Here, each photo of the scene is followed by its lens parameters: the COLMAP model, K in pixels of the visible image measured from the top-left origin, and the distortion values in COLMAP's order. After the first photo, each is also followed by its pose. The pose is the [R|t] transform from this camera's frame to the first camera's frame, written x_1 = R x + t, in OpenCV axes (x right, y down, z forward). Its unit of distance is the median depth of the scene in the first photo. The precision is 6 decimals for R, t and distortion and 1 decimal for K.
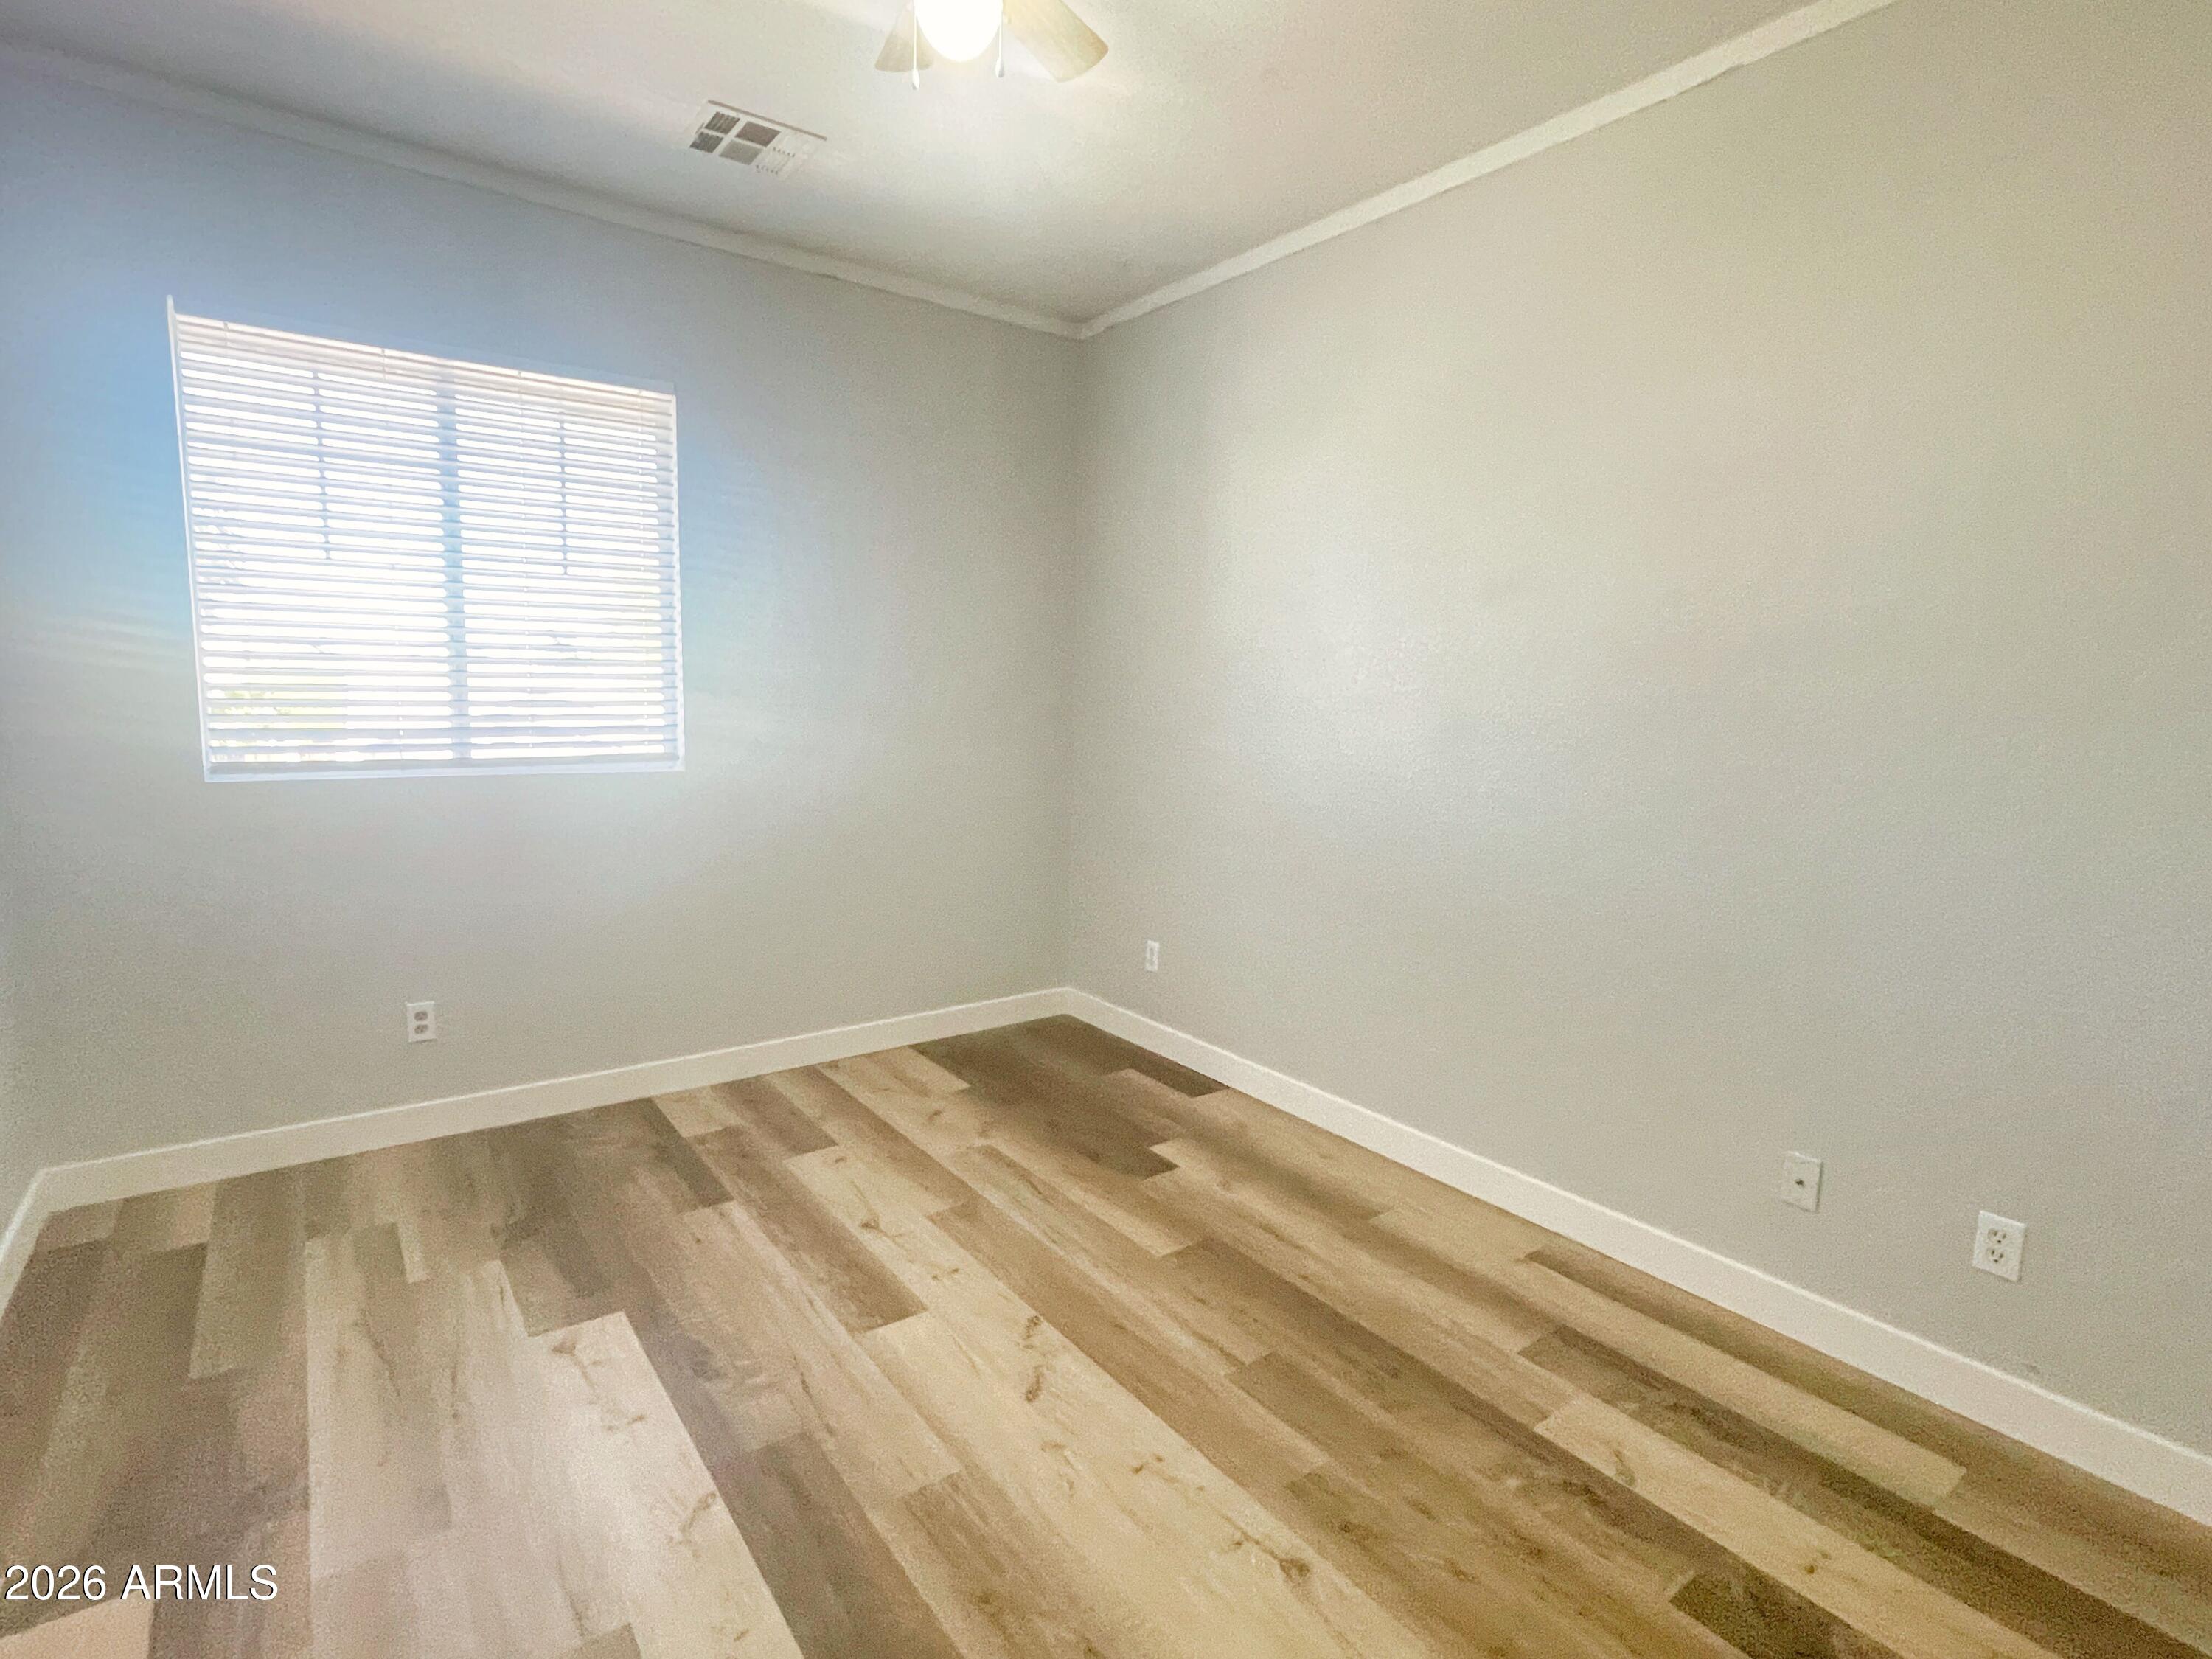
lens RADIAL K [[1081.4, 0, 1106.9], [0, 1081.4, 829.8], [0, 0, 1]] dist [0.003447, 0.000166]
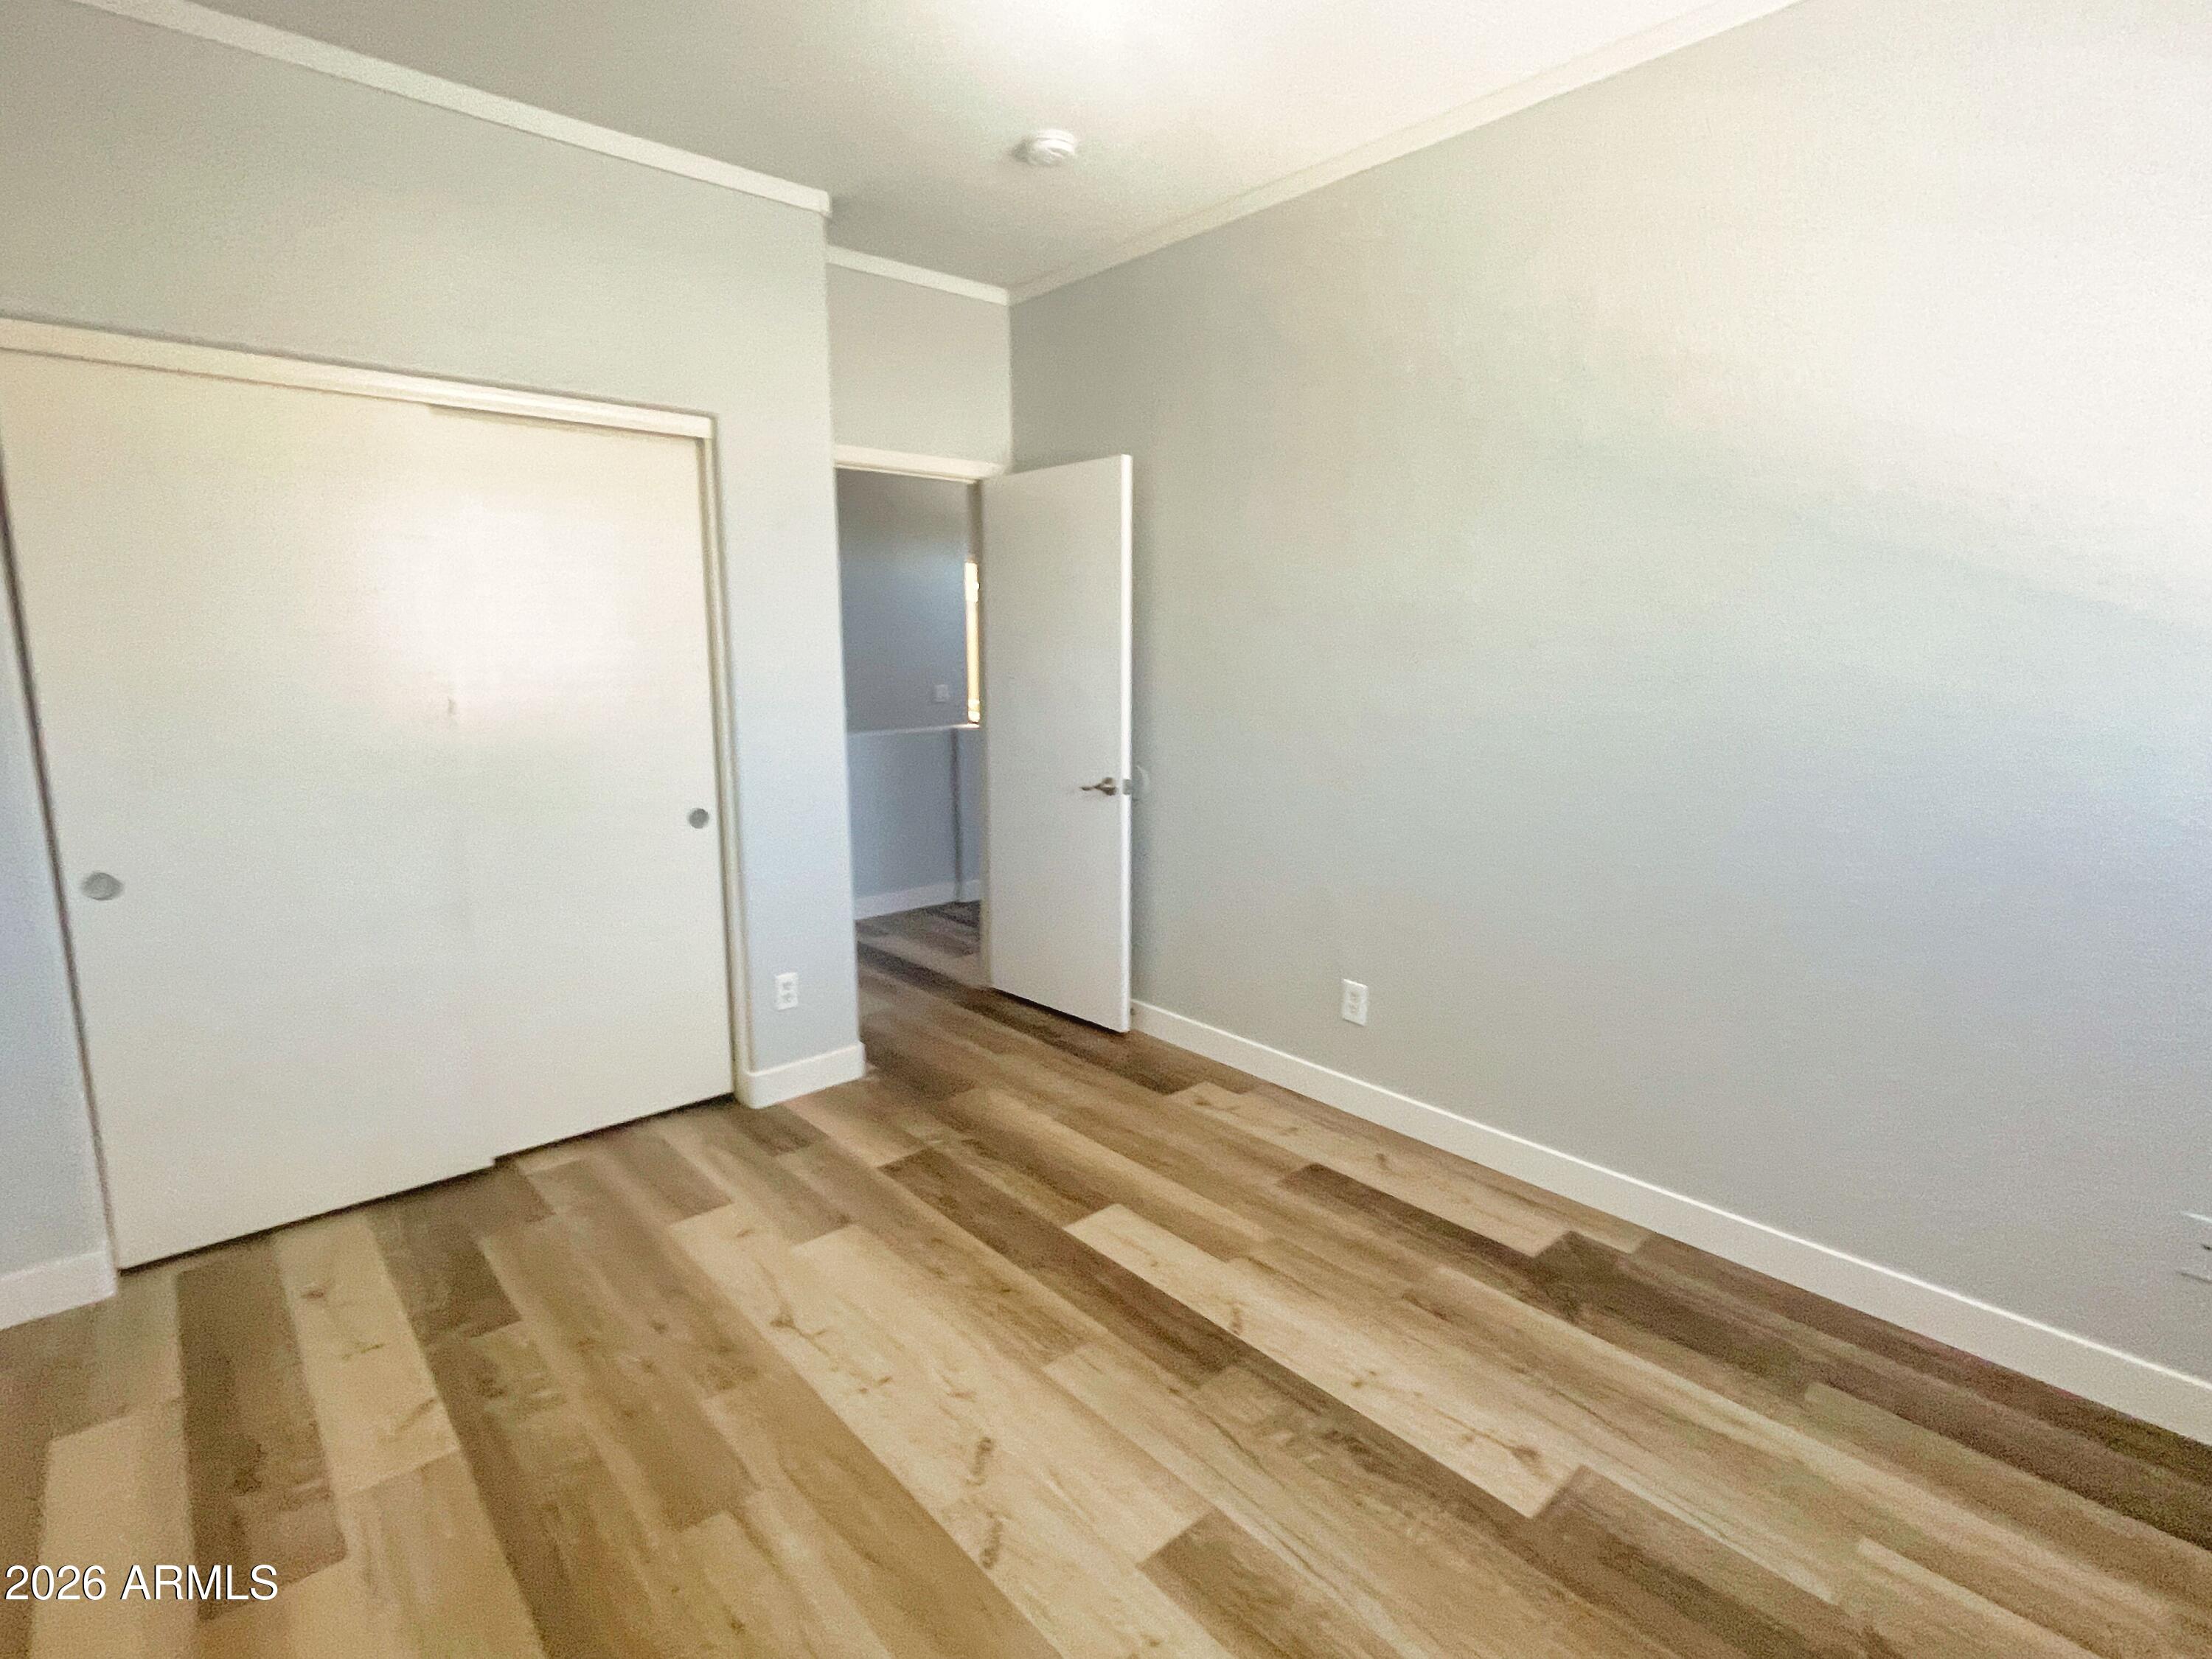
lens RADIAL K [[1081.4, 0, 1107.2], [0, 1081.4, 828.7], [0, 0, 1]] dist [0.003447, 0.000166]
pose [[-0.995941, -0.003797, -0.089925, -0.092403], [-0.029999, 0.955981, 0.291890, -0.275451], [0.084858, 0.293403, -0.952215, 1.829407]]
